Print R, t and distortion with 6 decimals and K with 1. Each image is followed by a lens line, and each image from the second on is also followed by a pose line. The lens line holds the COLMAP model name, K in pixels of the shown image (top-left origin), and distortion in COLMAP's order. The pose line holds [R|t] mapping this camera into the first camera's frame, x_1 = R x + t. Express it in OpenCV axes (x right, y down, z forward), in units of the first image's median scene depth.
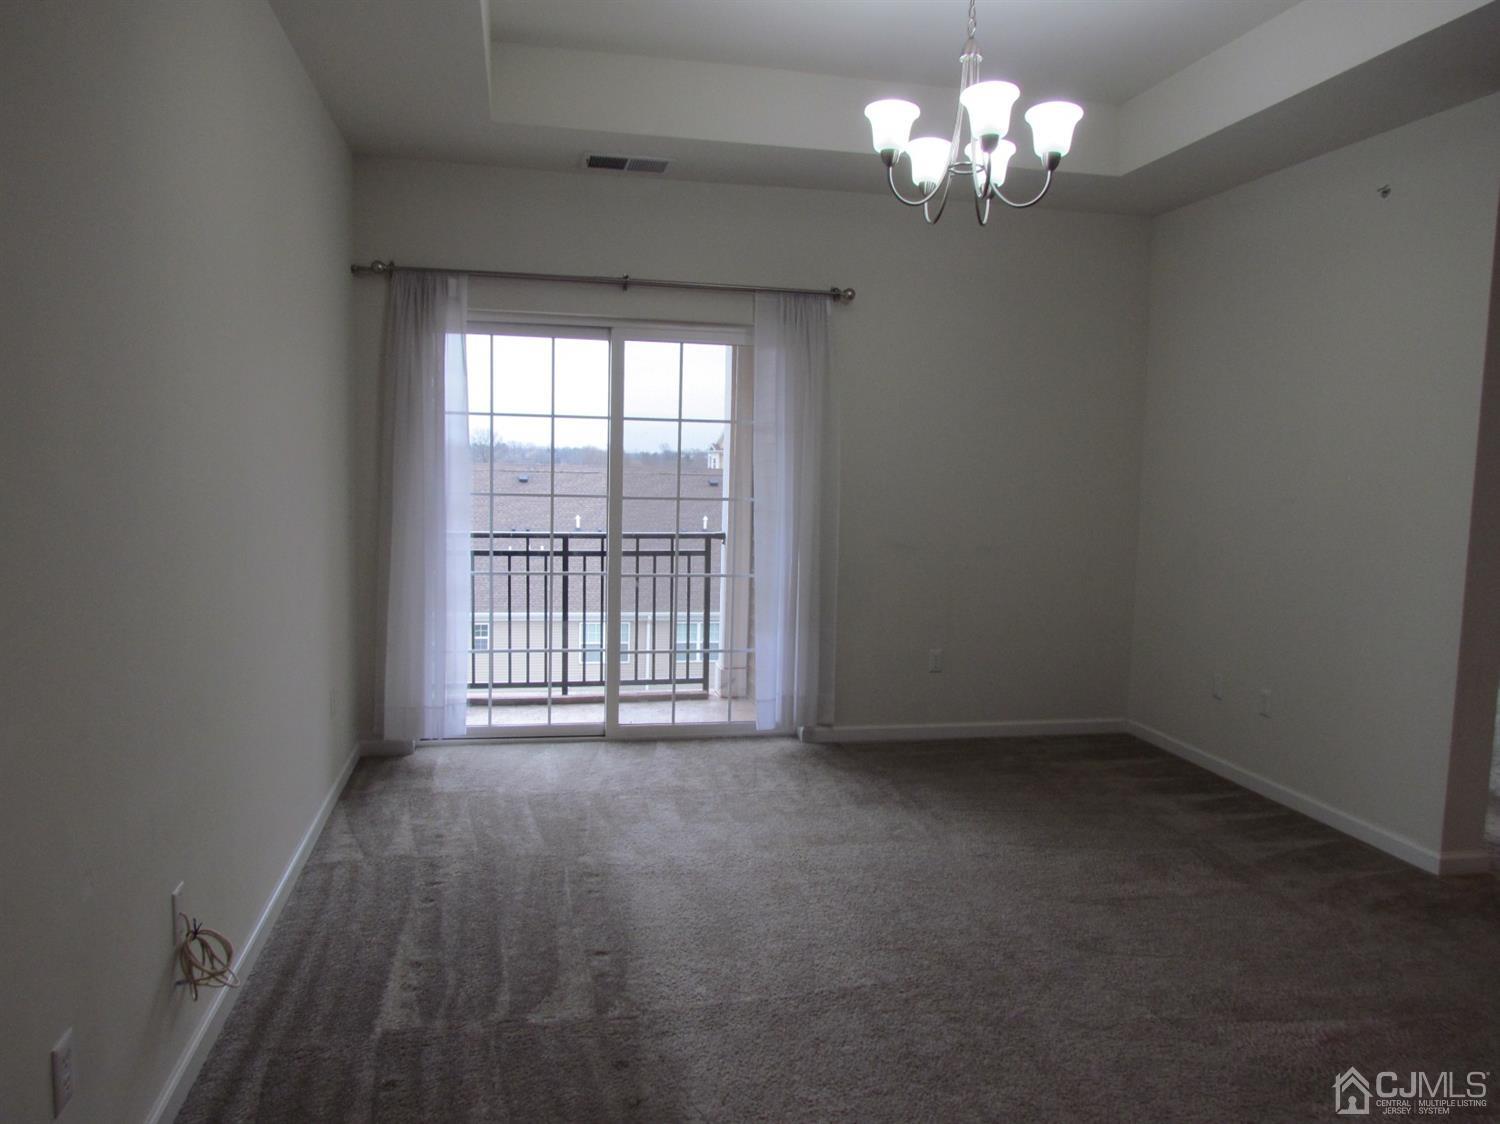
lens RADIAL K [[1064.9, 0, 740.3], [0, 1064.9, 553.4], [0, 0, 1]] dist [-0.035238, 0.009505]
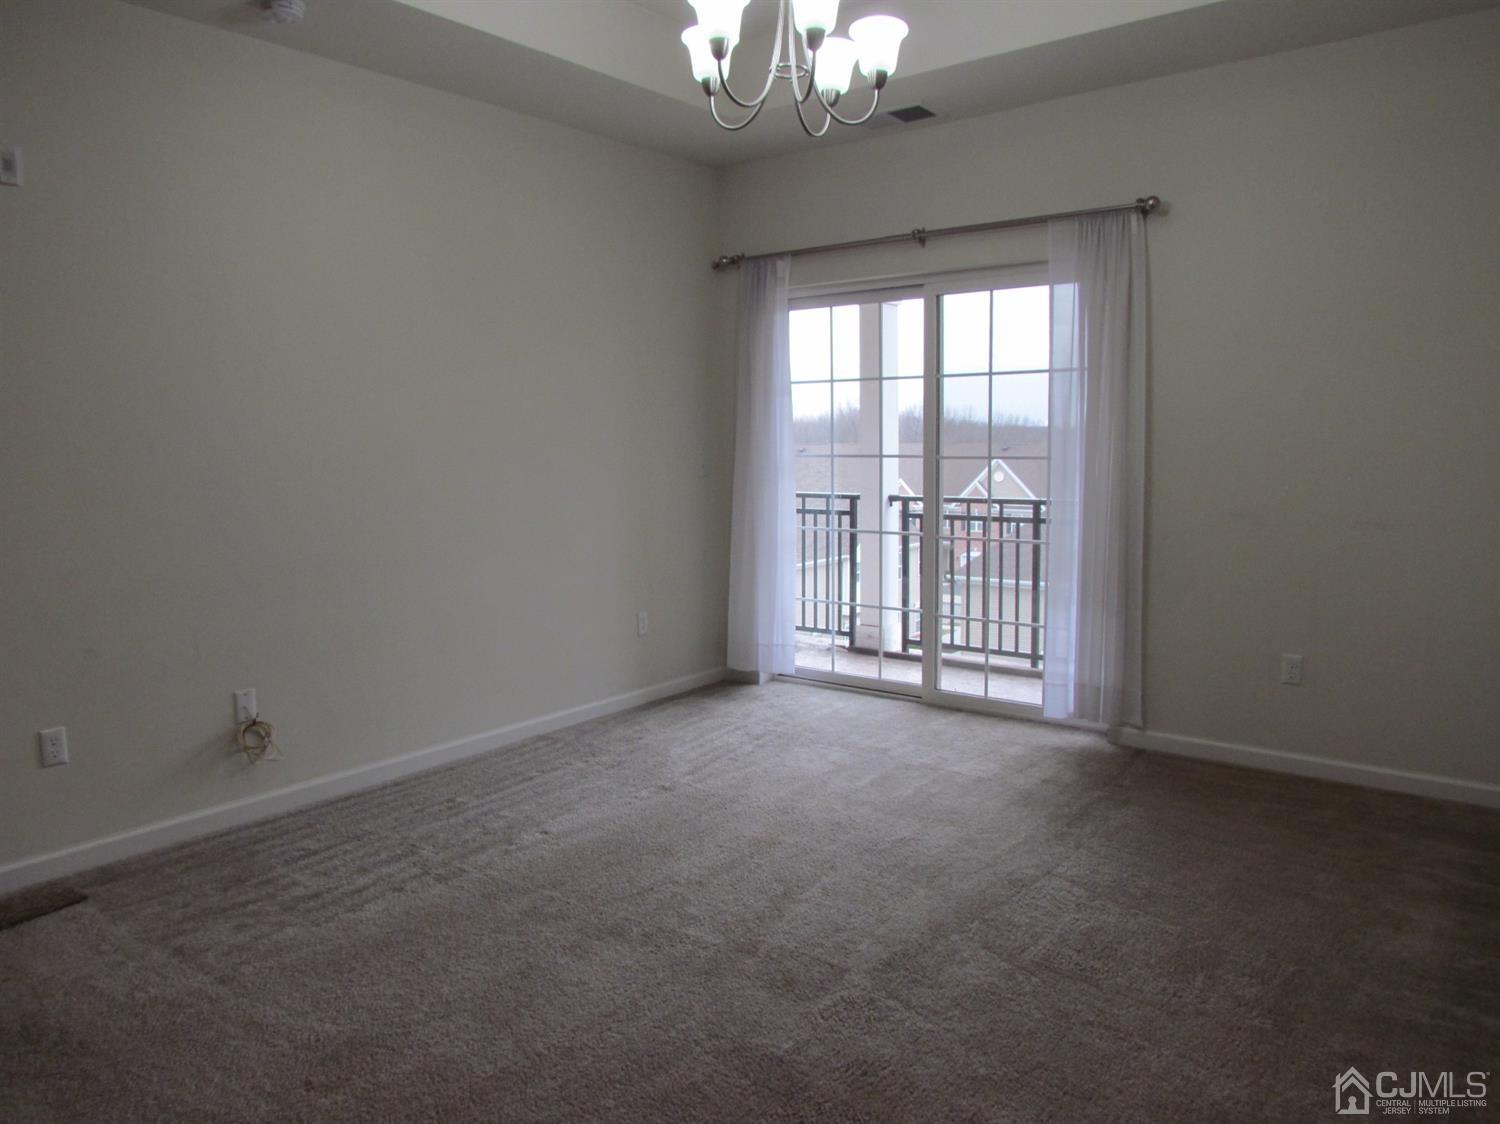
lens RADIAL K [[1064.9, 0, 738.6], [0, 1064.9, 572.7], [0, 0, 1]] dist [-0.035238, 0.009505]
pose [[0.649140, 0.065936, -0.757806, 0.522364], [-0.038277, 0.997805, 0.054031, 0.007007], [0.759705, -0.006067, 0.650239, 0.226841]]
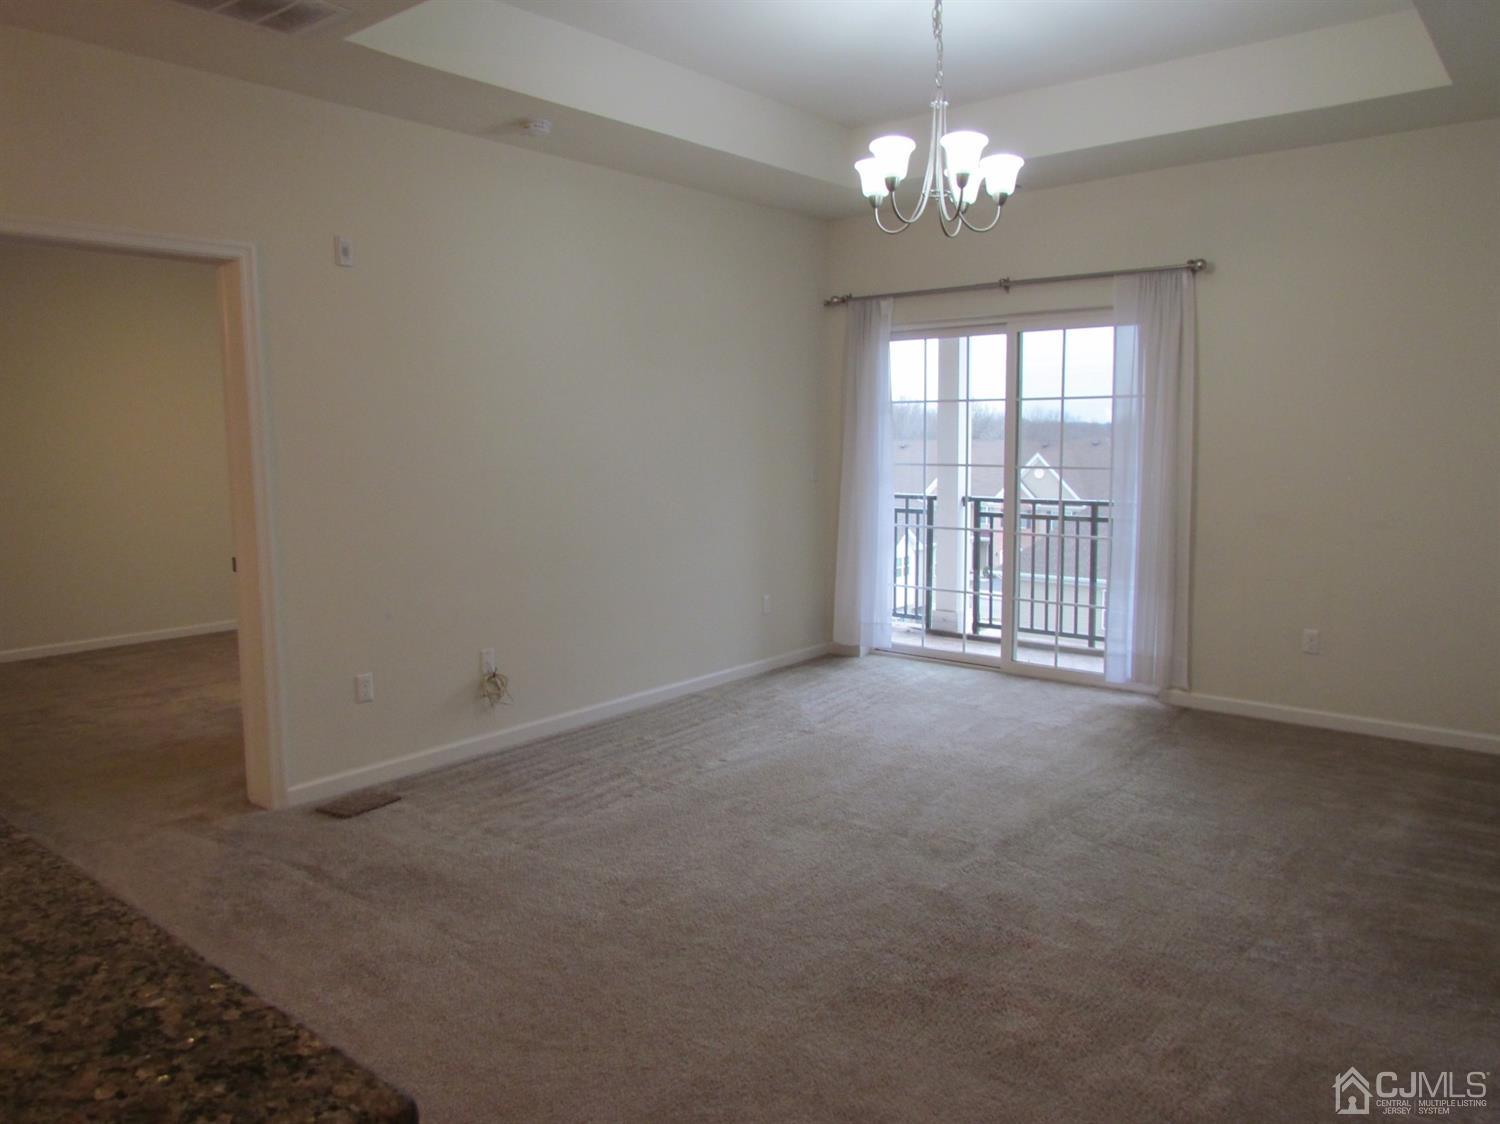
lens RADIAL K [[1064.9, 0, 741.3], [0, 1064.9, 576.3], [0, 0, 1]] dist [-0.035238, 0.009505]
pose [[0.625688, 0.075974, -0.776365, 0.622267], [-0.042168, 0.997085, 0.063589, 0.005684], [0.778933, -0.007049, 0.627068, 0.029124]]
